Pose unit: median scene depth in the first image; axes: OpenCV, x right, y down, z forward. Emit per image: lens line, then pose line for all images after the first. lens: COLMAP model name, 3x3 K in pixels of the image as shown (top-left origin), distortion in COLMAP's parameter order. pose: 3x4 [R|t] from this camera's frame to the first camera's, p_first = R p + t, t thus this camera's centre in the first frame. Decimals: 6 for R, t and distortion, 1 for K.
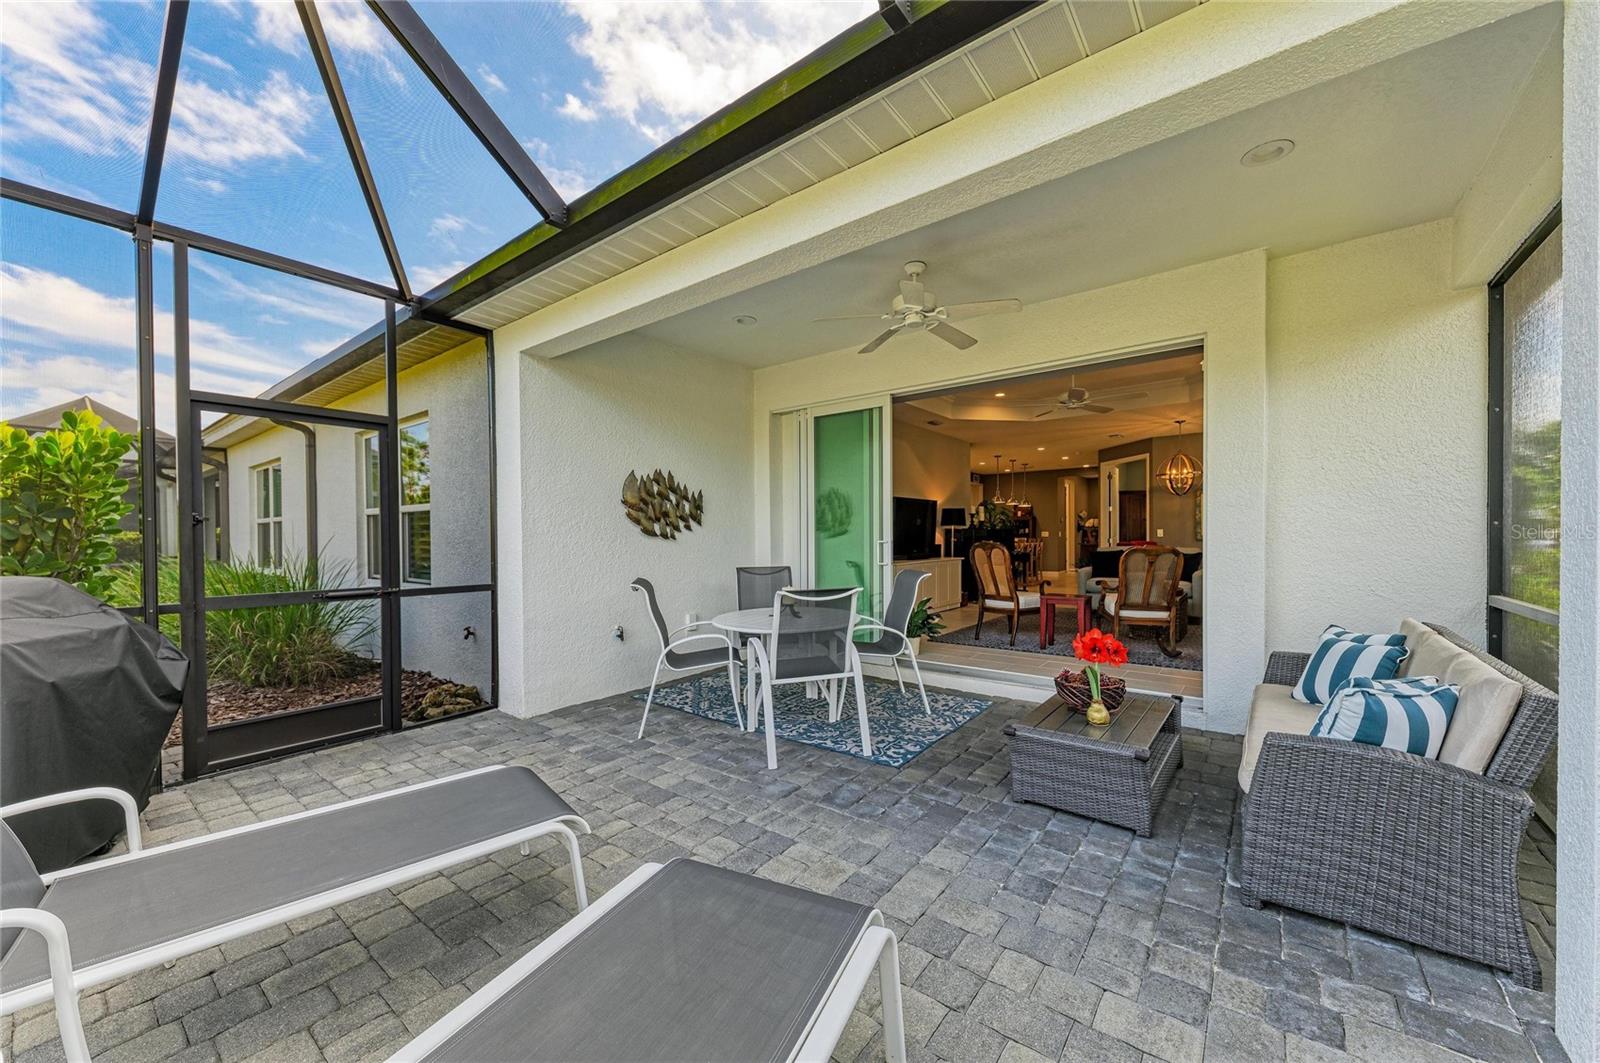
lens RADIAL K [[599.0, 0, 805.2], [0, 599.0, 539.2], [0, 0, 1]] dist [0.015741, -0.000010]
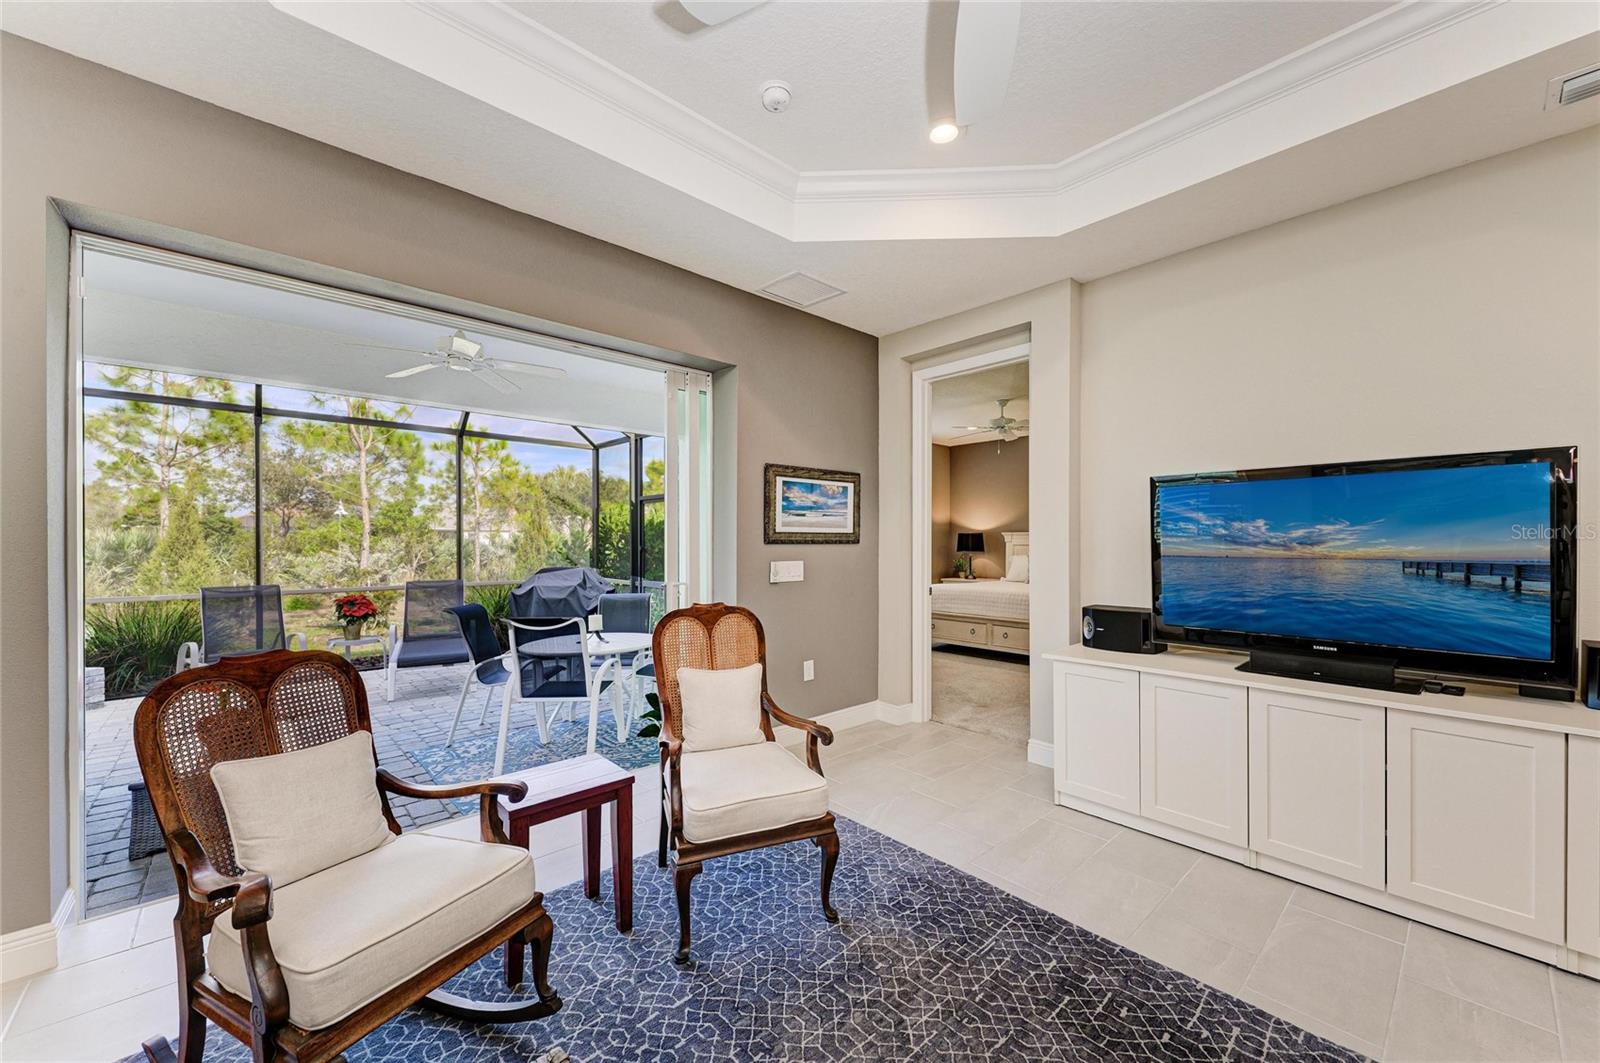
lens RADIAL K [[611.1, 0, 806.9], [0, 611.1, 535.0], [0, 0, 1]] dist [0.020340, -0.000195]
pose [[-0.173613, -0.003636, -0.984807, 0.857886], [-0.003327, 0.999990, -0.003106, -0.052467], [0.984808, 0.002737, -0.173624, 1.352011]]
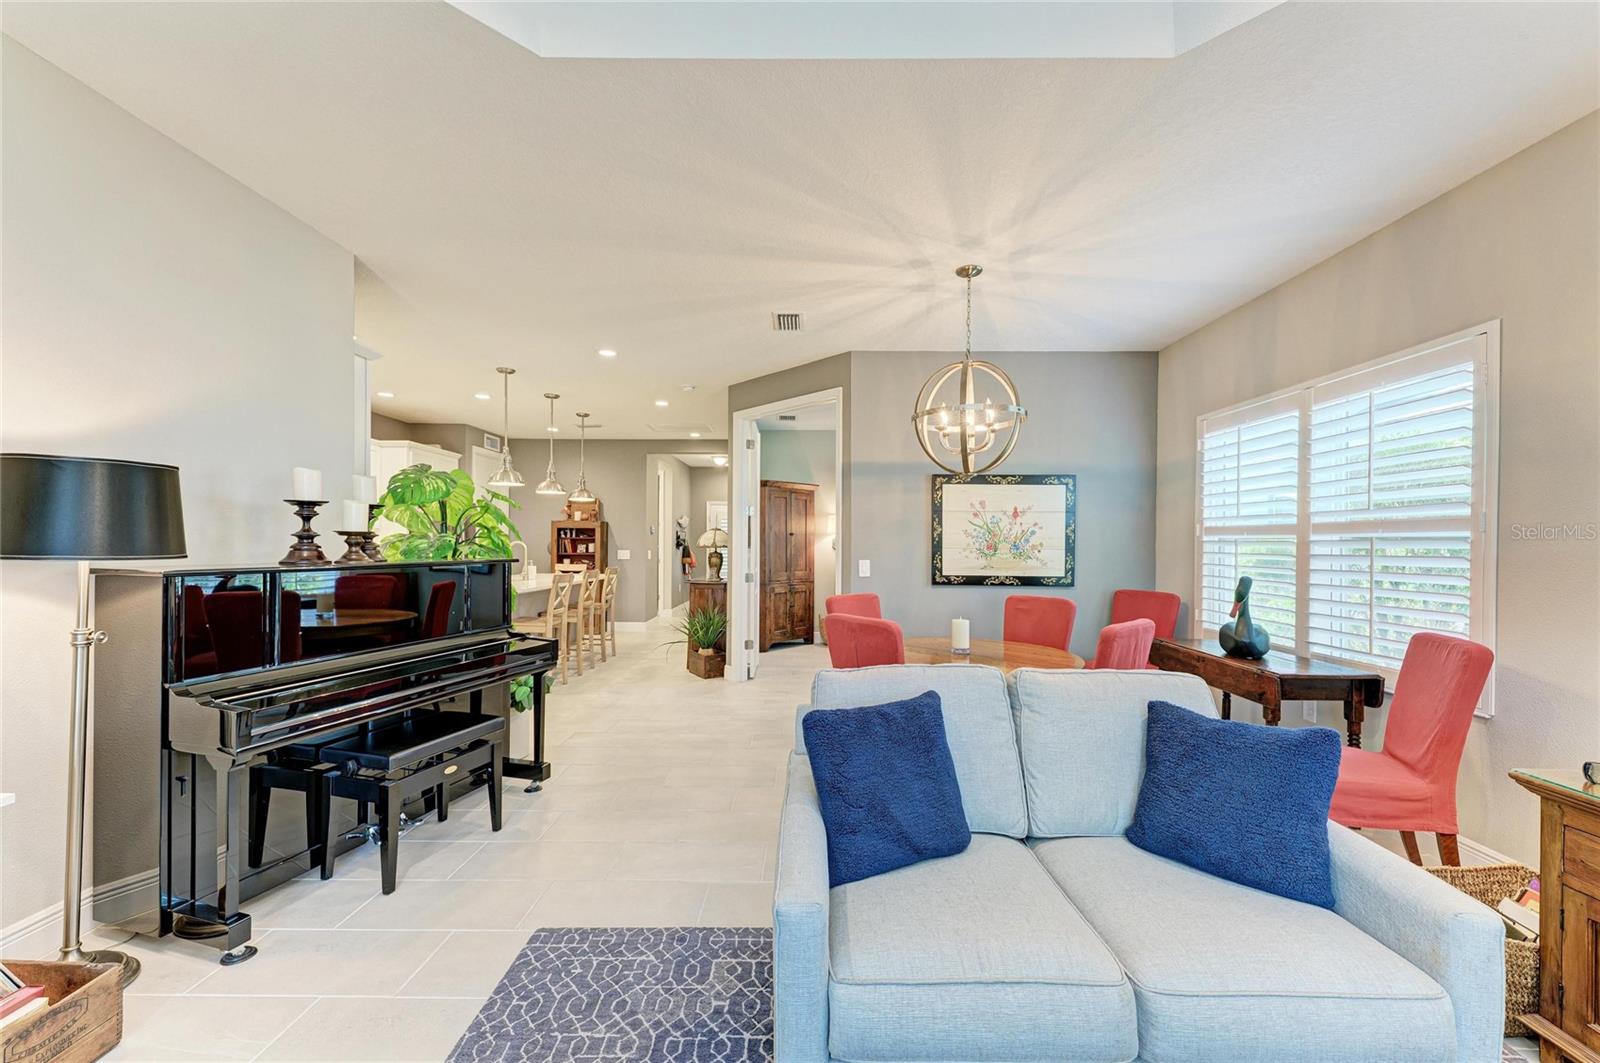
lens RADIAL K [[617.6, 0, 808.1], [0, 617.6, 543.5], [0, 0, 1]] dist [0.022799, -0.007888]
pose [[0.793721, 0.011372, 0.608176, 0.579491], [-0.009573, 0.999935, -0.006203, -0.052075], [-0.608207, -0.000899, 0.793778, 1.377509]]
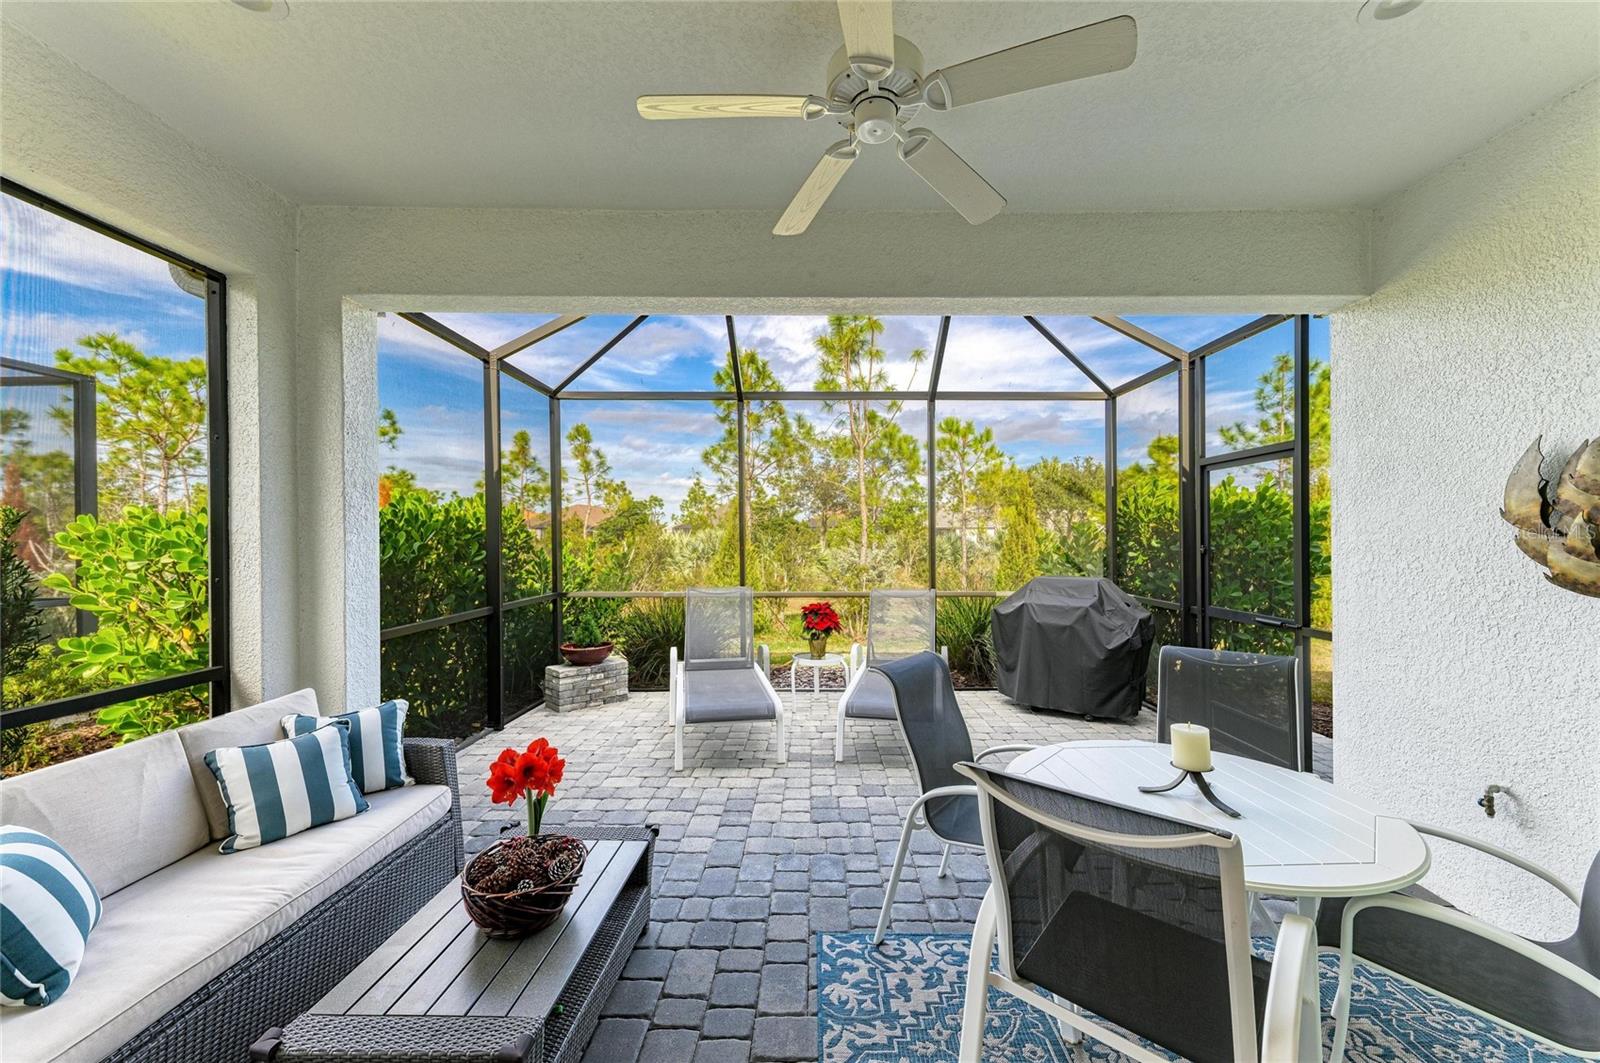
lens RADIAL K [[608.8, 0, 822.2], [0, 608.8, 531.7], [0, 0, 1]] dist [0.008445, -0.000065]
pose [[-0.785273, 0.002454, -0.619145, 0.380716], [0.004579, 0.999988, -0.001843, -0.049106], [0.619133, -0.004282, -0.785274, 1.017687]]
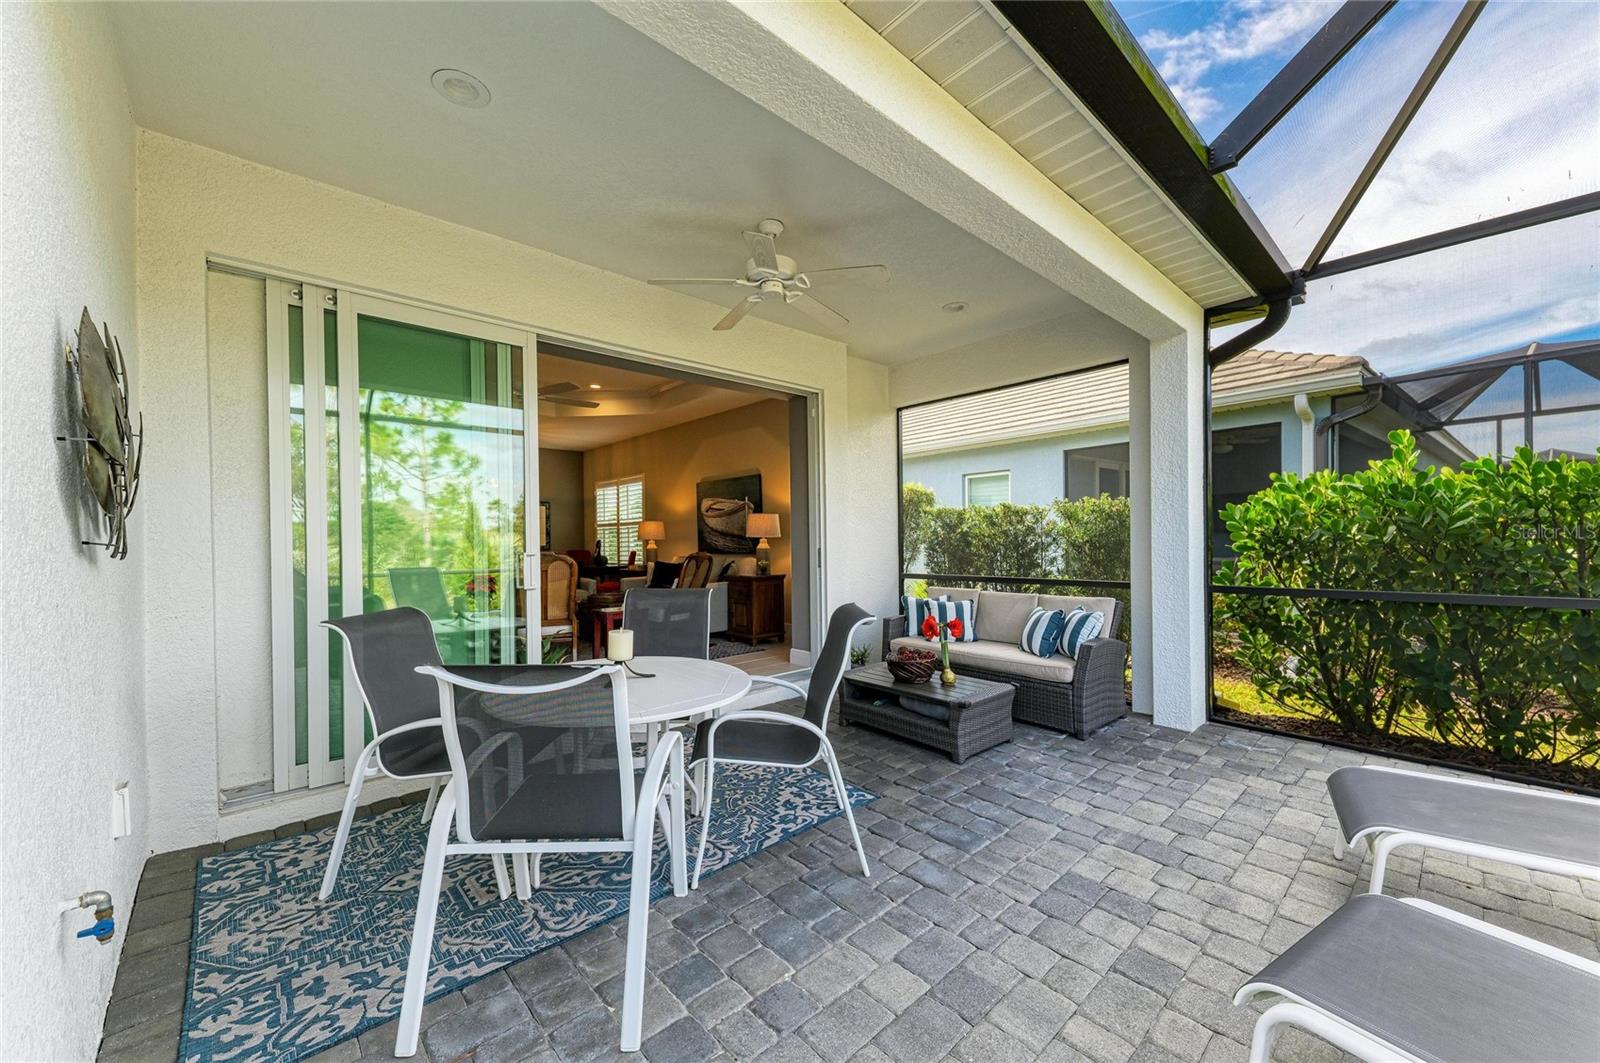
lens RADIAL K [[611.9, 0, 810.0], [0, 611.9, 539.3], [0, 0, 1]] dist [0.017546, -0.000032]
pose [[0.162906, 0.003759, 0.986634, -0.509616], [0.018389, 0.999807, -0.006845, -0.001941], [-0.986470, 0.019258, 0.162805, 0.620368]]
